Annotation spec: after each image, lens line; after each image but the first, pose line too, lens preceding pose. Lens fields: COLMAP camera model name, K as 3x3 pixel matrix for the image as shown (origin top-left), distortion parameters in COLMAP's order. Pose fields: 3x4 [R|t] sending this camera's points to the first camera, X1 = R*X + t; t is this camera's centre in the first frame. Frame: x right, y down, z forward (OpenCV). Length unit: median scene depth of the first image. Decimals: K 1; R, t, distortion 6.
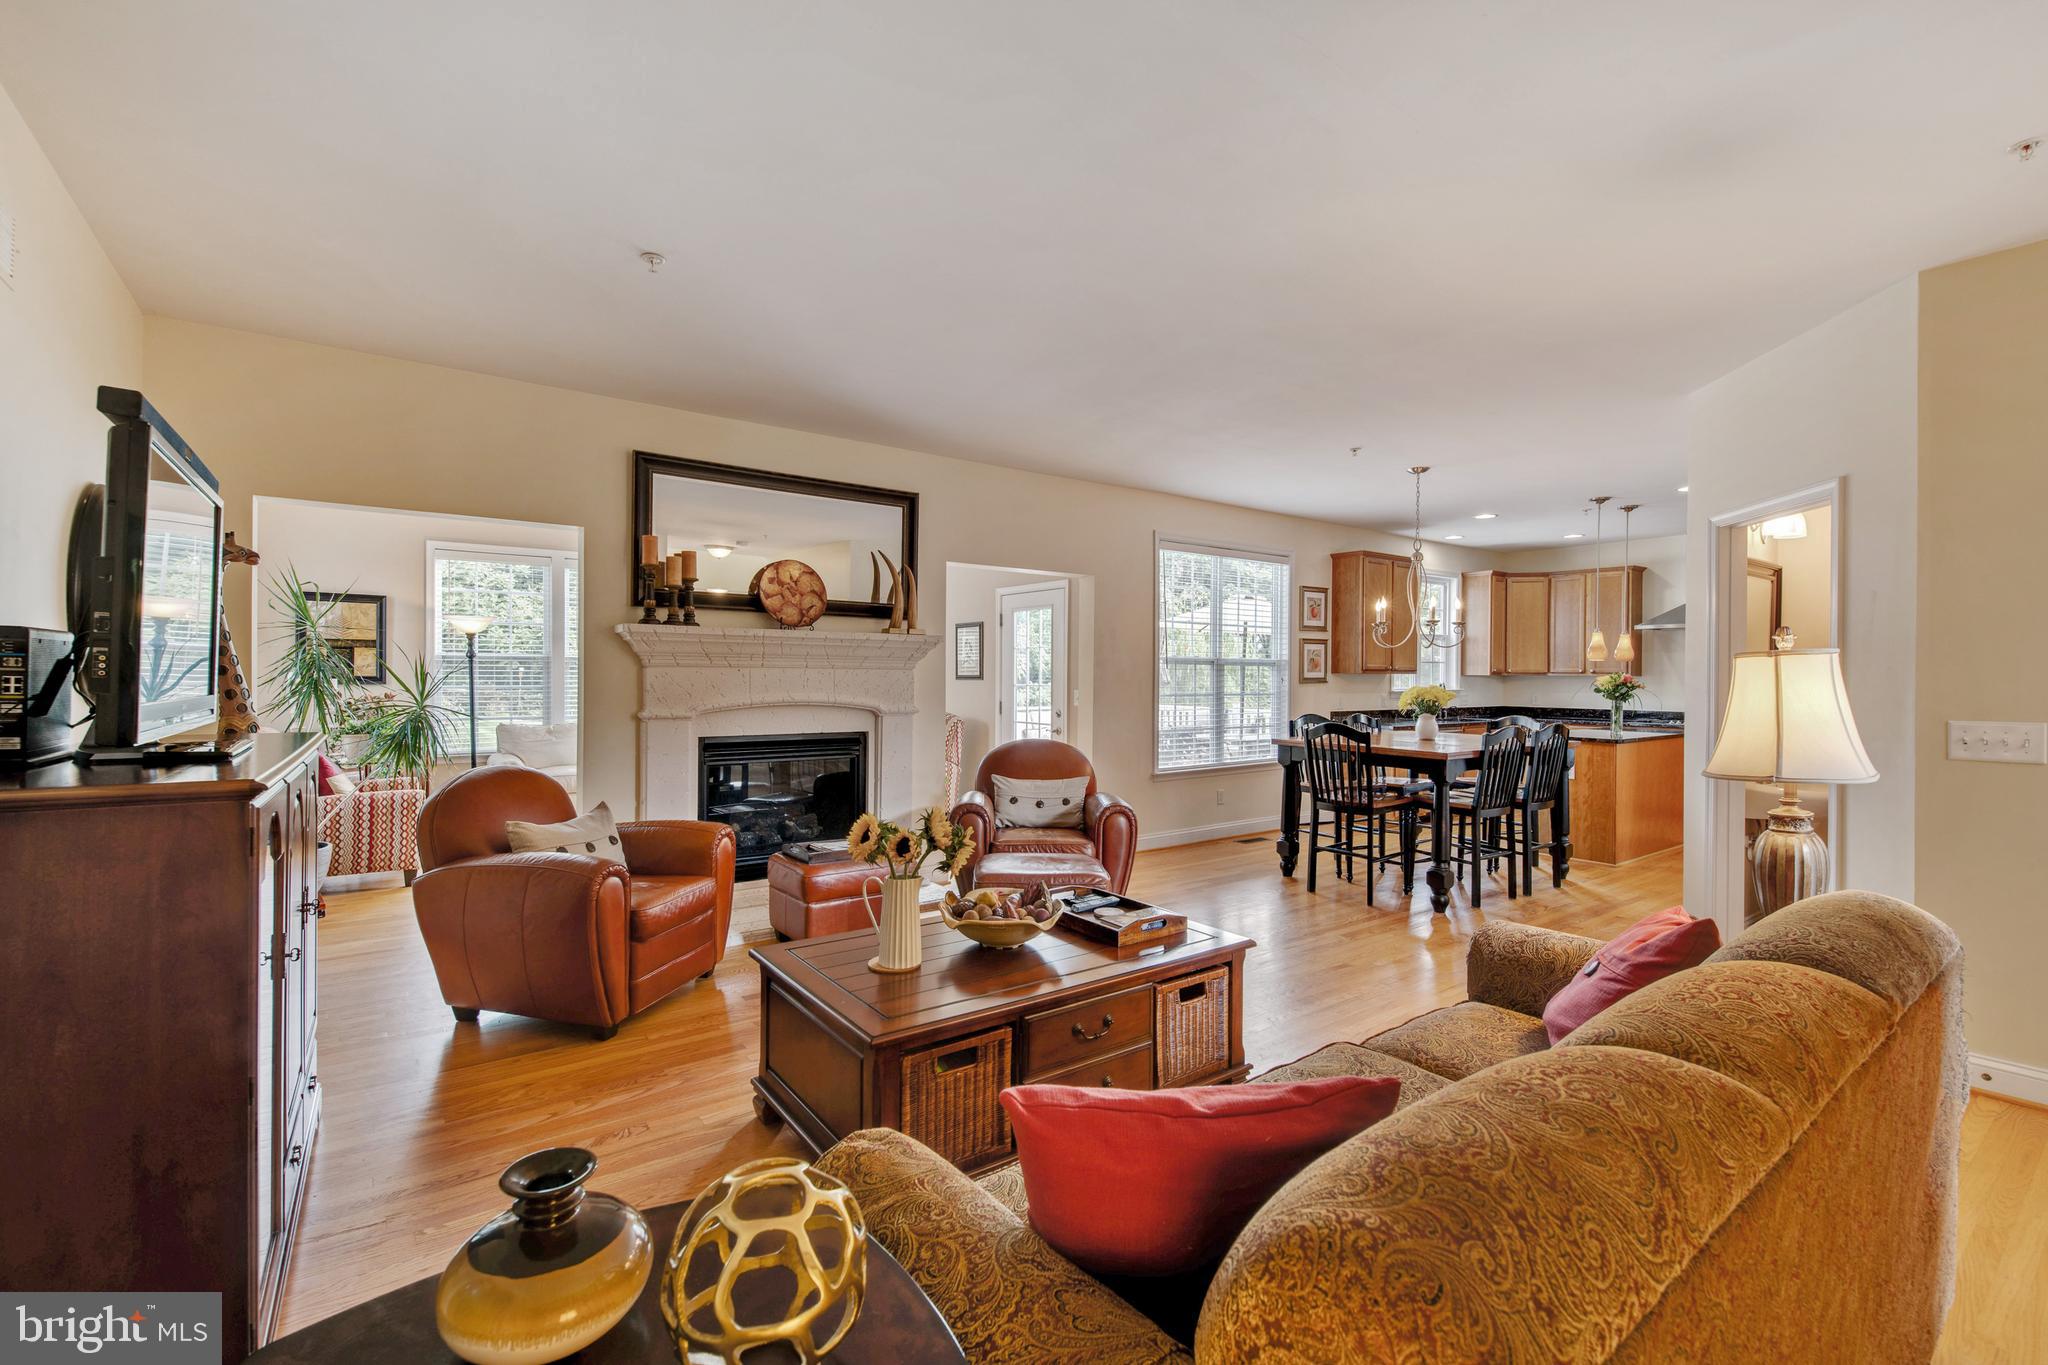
lens RADIAL K [[882.8, 0, 1033.8], [0, 882.8, 673.1], [0, 0, 1]] dist [0.002088, -0.000286]
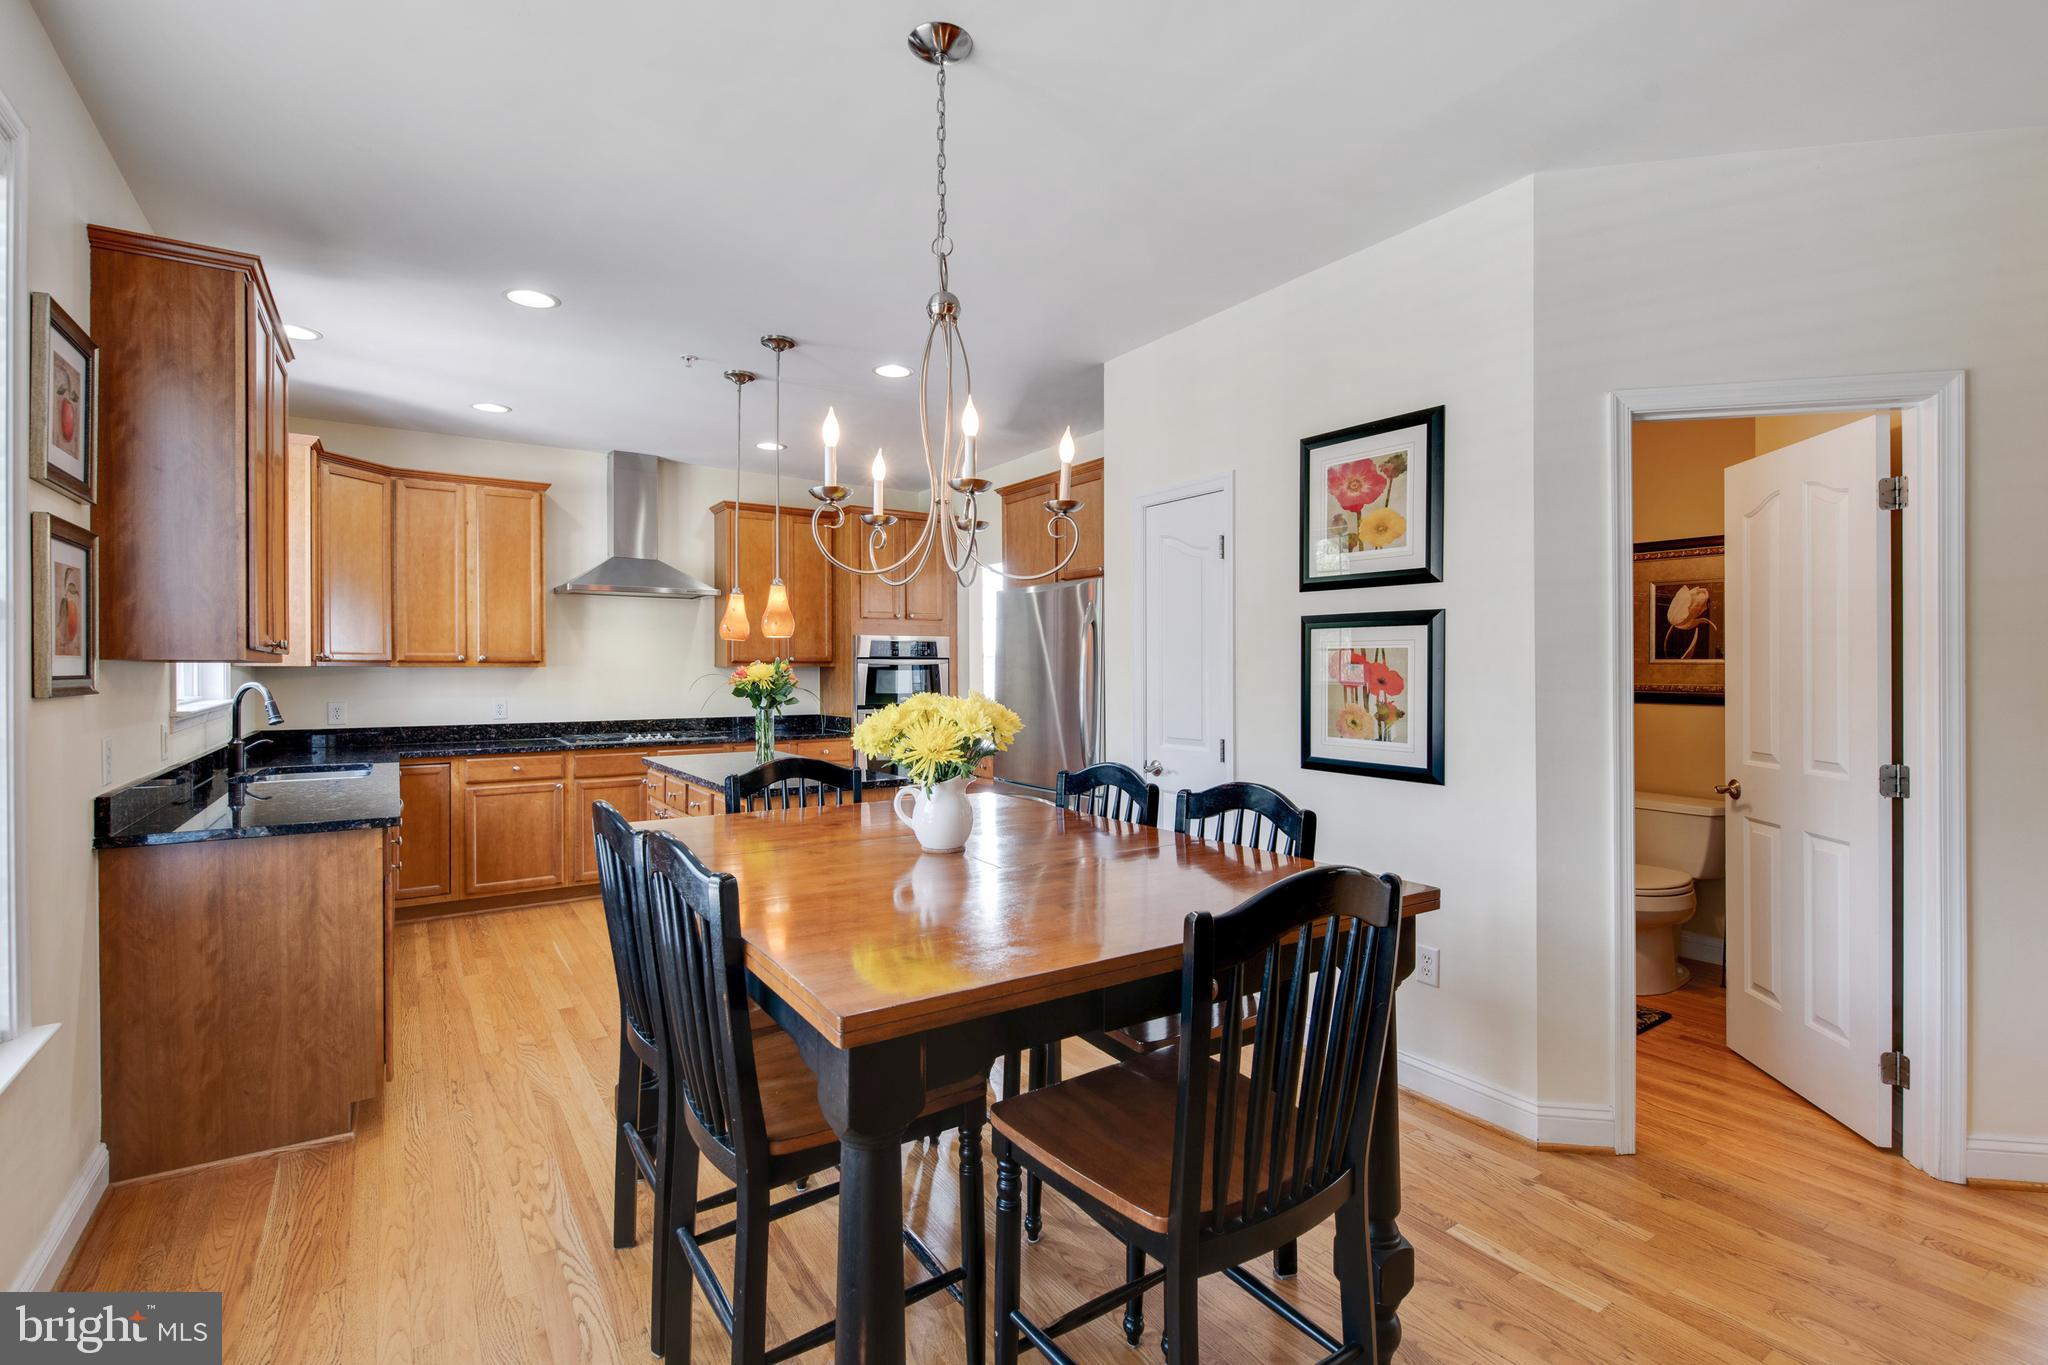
lens RADIAL K [[928.4, 0, 1027.1], [0, 928.4, 671.0], [0, 0, 1]] dist [0.003306, -0.000894]
pose [[0.045958, -0.009065, 0.998902, 0.088866], [0.005829, 0.999944, 0.008806, 0.004656], [-0.998926, 0.005418, 0.046008, 1.014677]]
